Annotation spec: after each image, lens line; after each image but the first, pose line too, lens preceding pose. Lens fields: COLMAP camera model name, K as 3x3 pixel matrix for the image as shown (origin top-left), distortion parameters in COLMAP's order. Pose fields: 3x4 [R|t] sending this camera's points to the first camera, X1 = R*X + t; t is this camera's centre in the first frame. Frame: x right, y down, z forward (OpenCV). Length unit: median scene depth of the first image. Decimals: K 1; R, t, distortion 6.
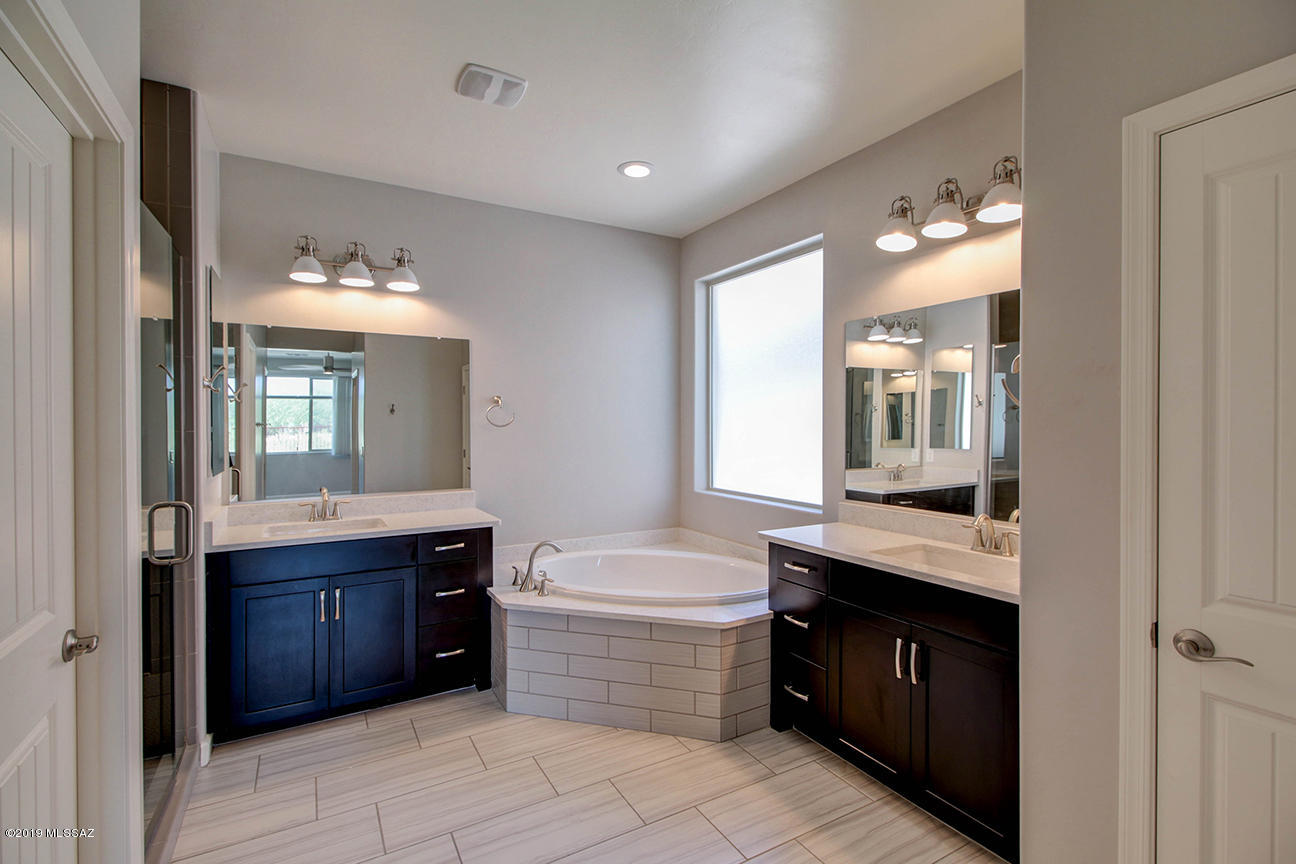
lens RADIAL K [[592.4, 0, 647.5], [0, 592.4, 430.4], [0, 0, 1]] dist [0.001088, 0.000111]
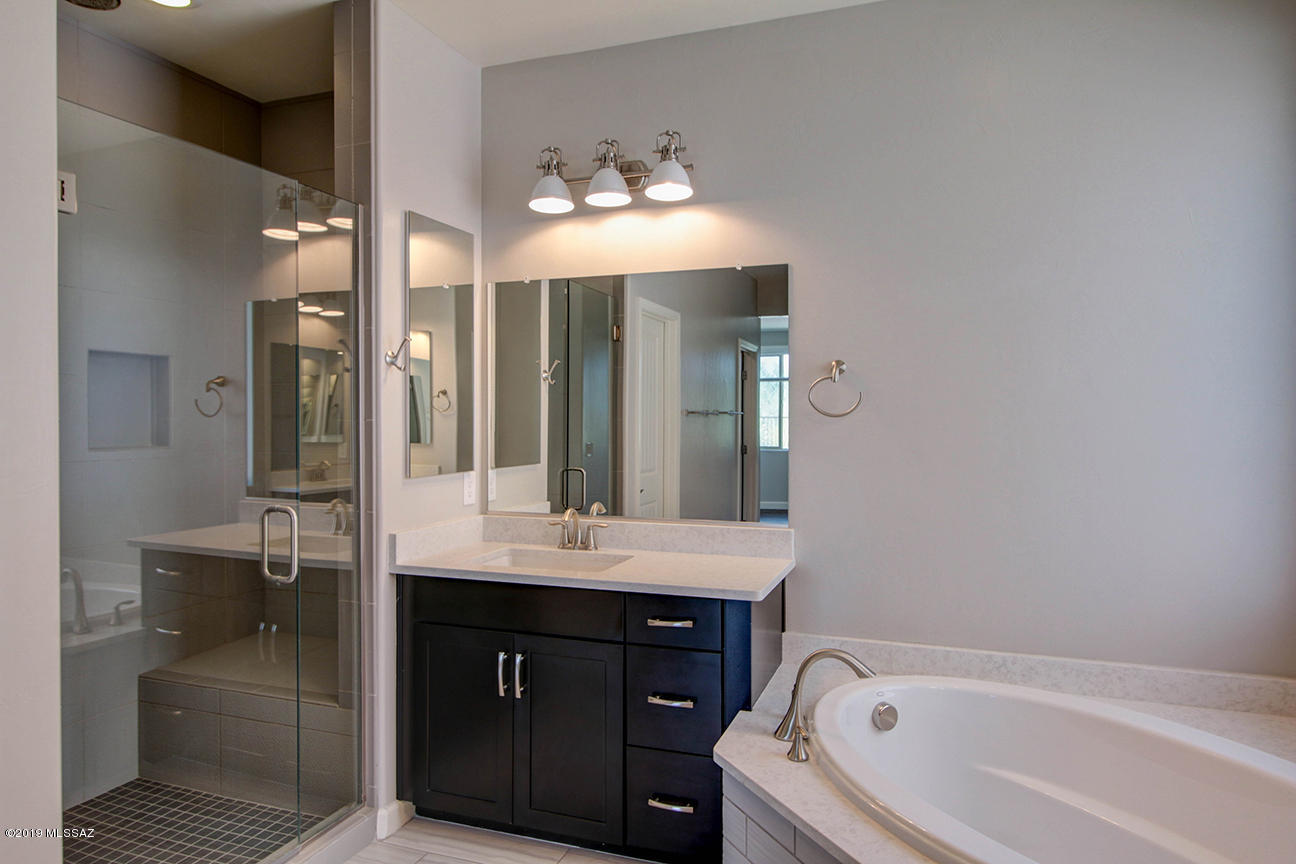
lens RADIAL K [[820.1, 0, 645.5], [0, 820.1, 429.4], [0, 0, 1]] dist [-0.006050, -0.001396]
pose [[0.631301, 0.014035, -0.775411, 0.256796], [-0.010664, 0.999899, 0.009416, -0.000060], [0.775465, 0.002324, 0.631386, 0.454616]]
